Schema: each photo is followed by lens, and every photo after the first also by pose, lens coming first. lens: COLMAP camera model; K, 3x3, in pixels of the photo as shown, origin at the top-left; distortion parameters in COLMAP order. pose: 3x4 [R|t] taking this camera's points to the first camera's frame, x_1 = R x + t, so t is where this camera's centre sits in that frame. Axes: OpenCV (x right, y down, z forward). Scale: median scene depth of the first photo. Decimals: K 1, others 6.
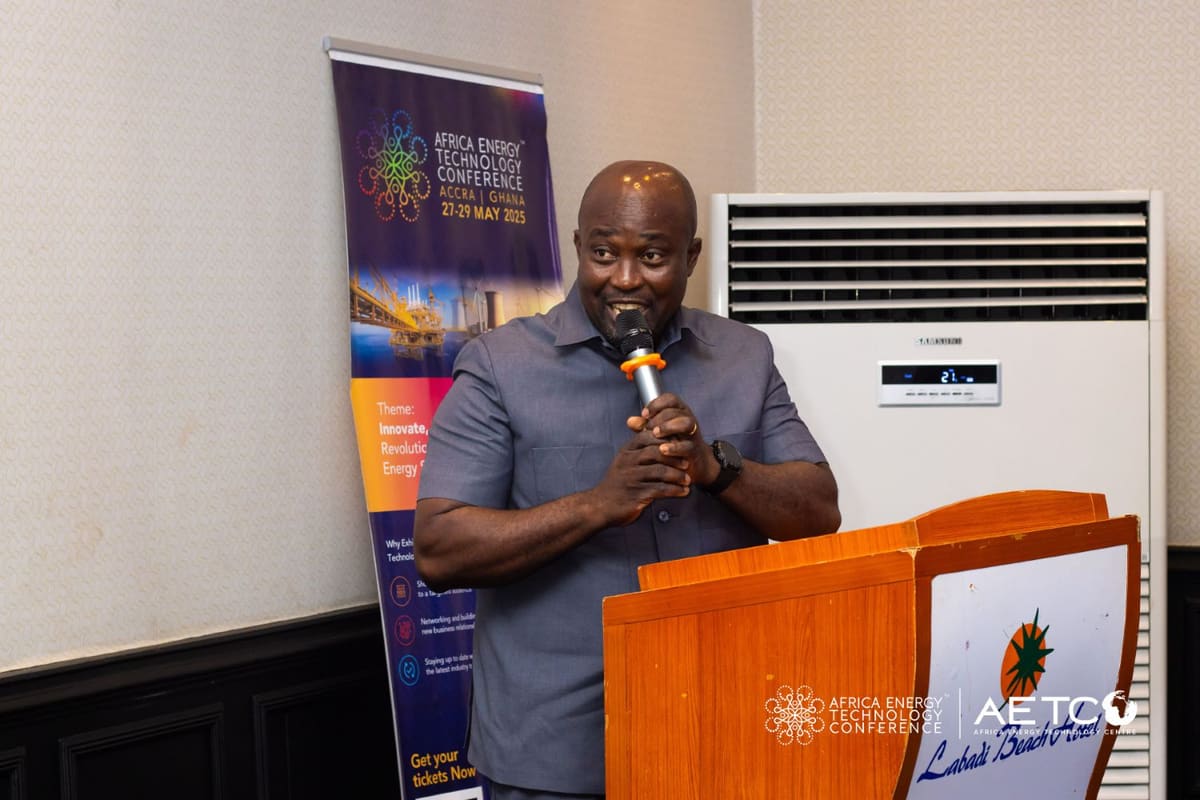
lens RADIAL K [[2840.1, 0, 609.0], [0, 2840.1, 401.8], [0, 0, 1]] dist [-0.114438, 0.000000]
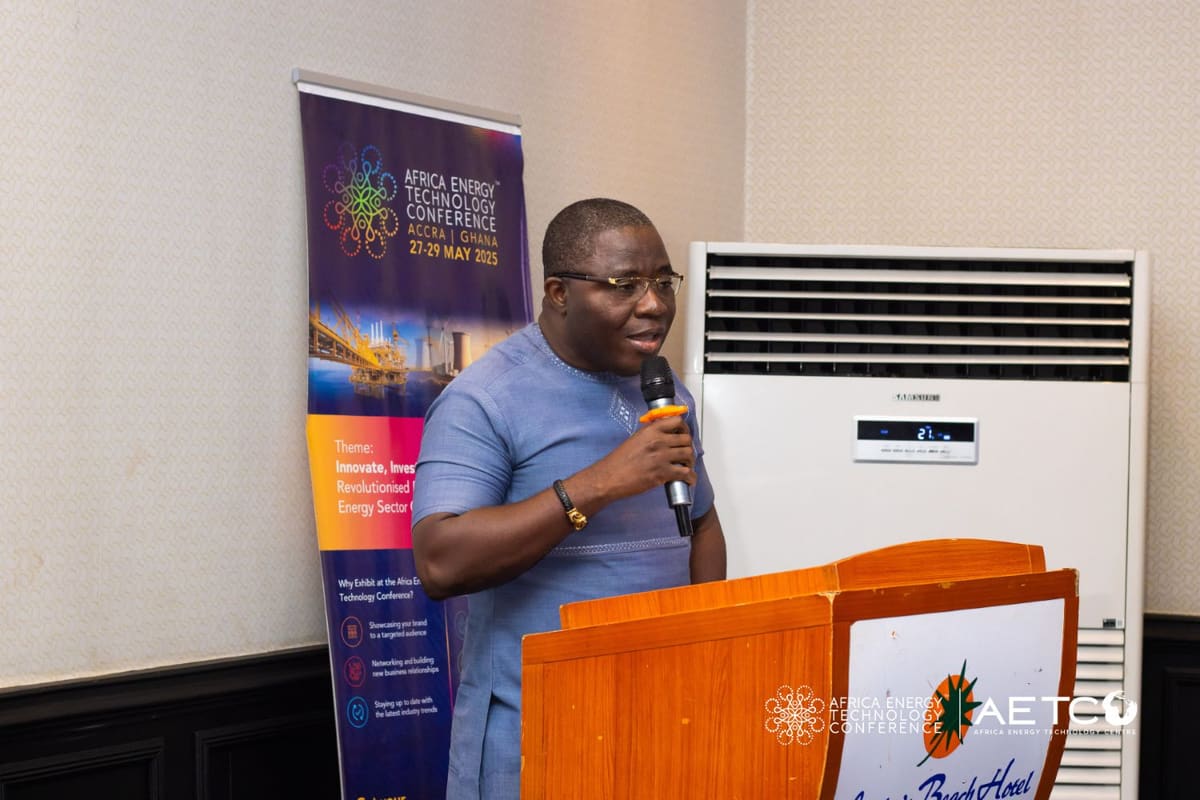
lens RADIAL K [[2840.1, 0, 607.4], [0, 2840.1, 397.2], [0, 0, 1]] dist [-0.114438, 0.000000]
pose [[0.999448, 0.029467, -0.015312, 0.027565], [-0.029843, 0.999243, -0.024950, 0.007251], [0.014565, 0.025394, 0.999571, 0.015104]]
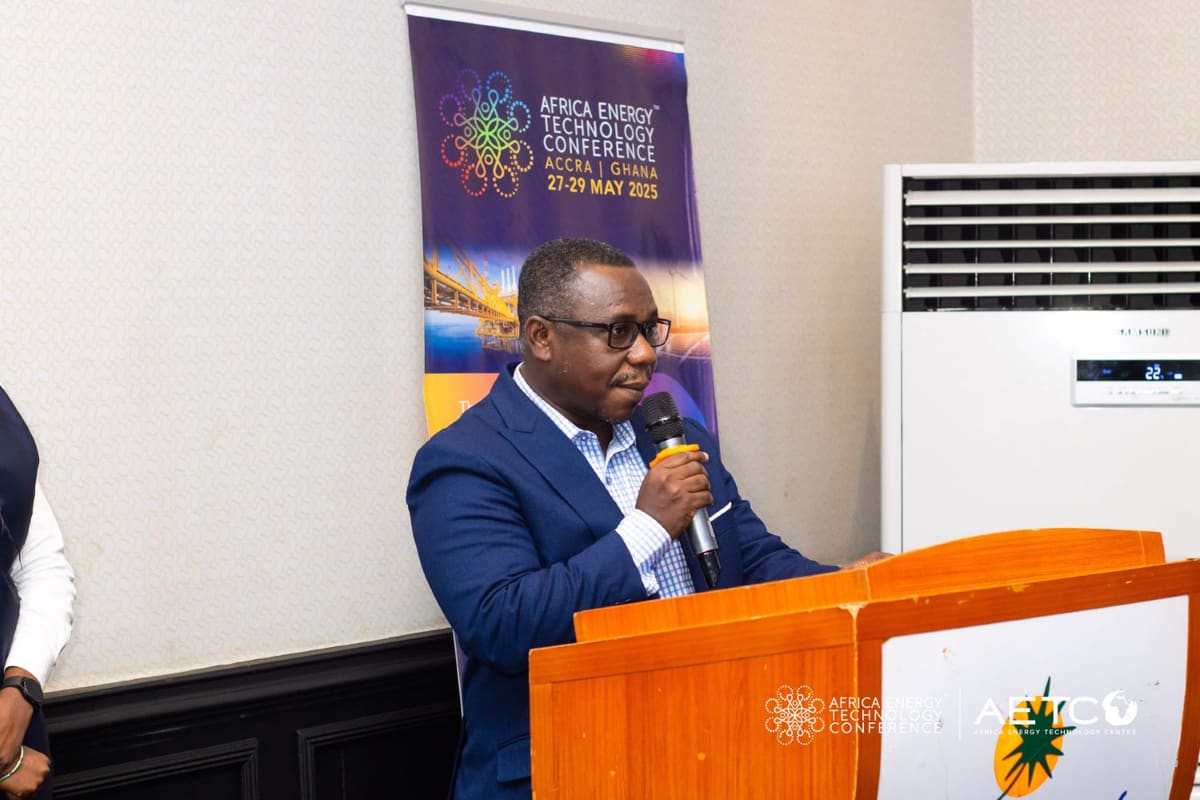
lens RADIAL K [[2840.1, 0, 601.8], [0, 2840.1, 392.0], [0, 0, 1]] dist [-0.114438, 0.000000]
pose [[0.987068, 0.006737, -0.160159, 0.104571], [-0.005997, 0.999969, 0.005104, -0.007316], [0.160188, -0.004078, 0.987078, 0.130158]]
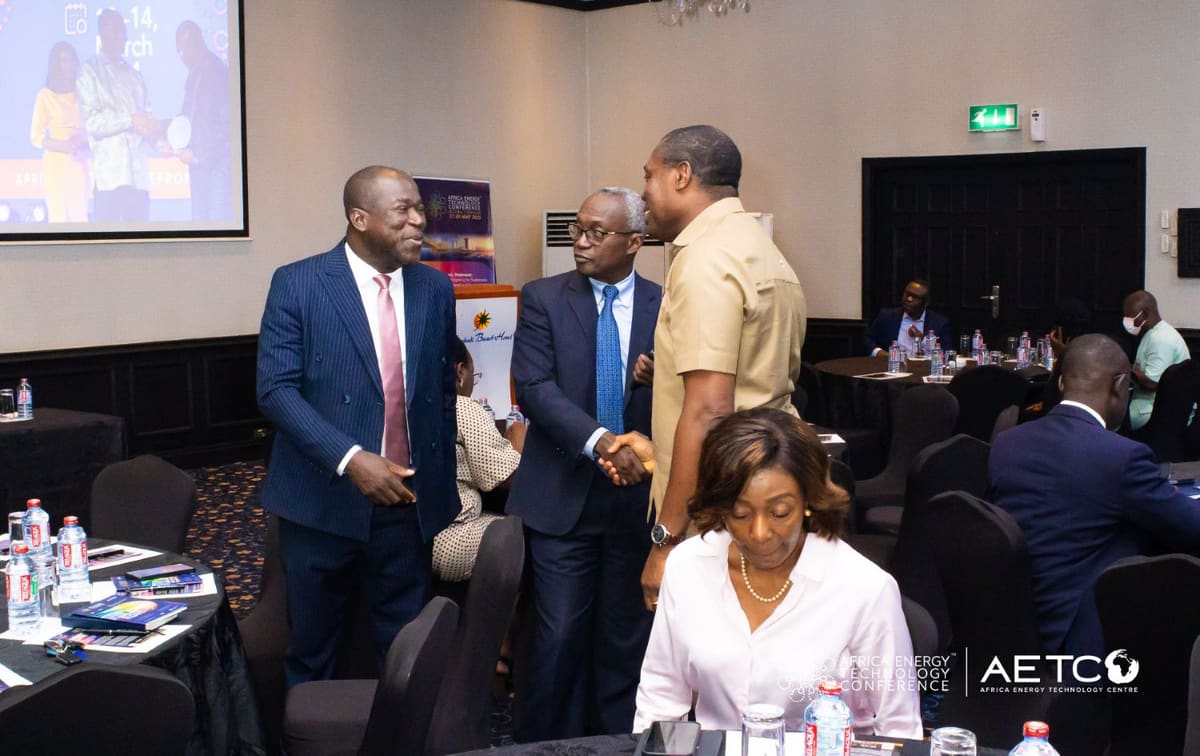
lens RADIAL K [[1746.4, 0, 598.9], [0, 1746.4, 372.6], [0, 0, 1]] dist [-0.004897, 0.000000]
pose [[0.971669, 0.021522, -0.235366, 0.702962], [-0.009668, 0.998631, 0.051401, 0.018104], [0.236150, -0.047669, 0.970547, -1.238162]]
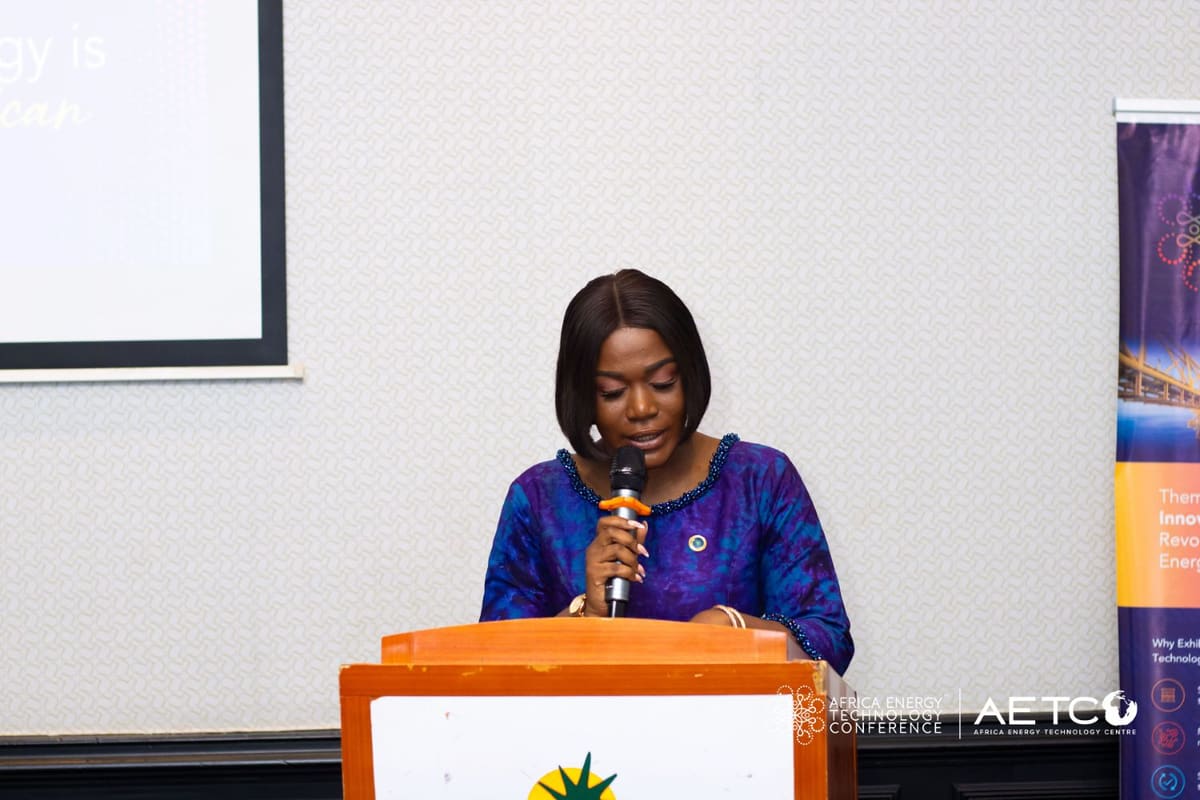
lens RADIAL K [[2840.1, 0, 602.7], [0, 2840.1, 399.5], [0, 0, 1]] dist [-0.114438, 0.000000]
pose [[0.503837, 0.010431, -0.863736, 0.621510], [-0.020641, 0.999787, 0.000034, -0.025186], [0.863552, 0.017811, 0.503945, 0.377649]]
